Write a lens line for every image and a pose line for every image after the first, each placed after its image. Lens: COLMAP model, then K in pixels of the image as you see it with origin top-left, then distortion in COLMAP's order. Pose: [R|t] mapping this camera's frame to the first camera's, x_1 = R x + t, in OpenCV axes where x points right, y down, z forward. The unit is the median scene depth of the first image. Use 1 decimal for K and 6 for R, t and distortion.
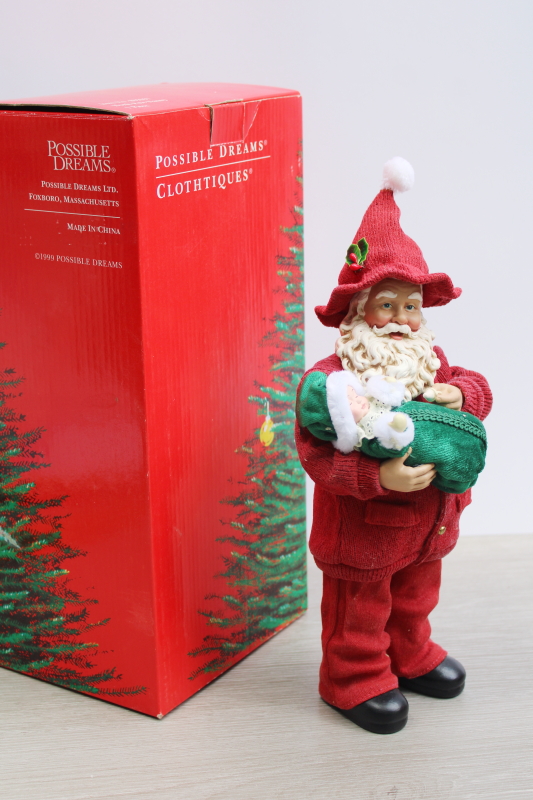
lens RADIAL K [[1256.7, 0, 266.5], [0, 1256.7, 400.0], [0, 0, 1]] dist [-0.010464, -0.005191]
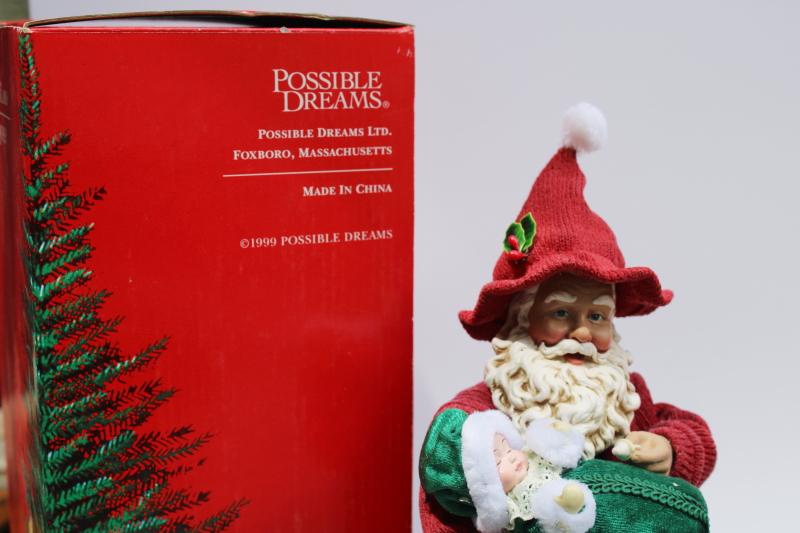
lens RADIAL K [[1256.7, 0, 400.0], [0, 1256.7, 266.5], [0, 0, 1]] dist [-0.010464, -0.005191]
pose [[0.997808, 0.028597, -0.059670, 0.050713], [-0.034674, 0.994032, -0.103429, -0.028249], [0.056356, 0.105271, 0.992845, 0.333182]]
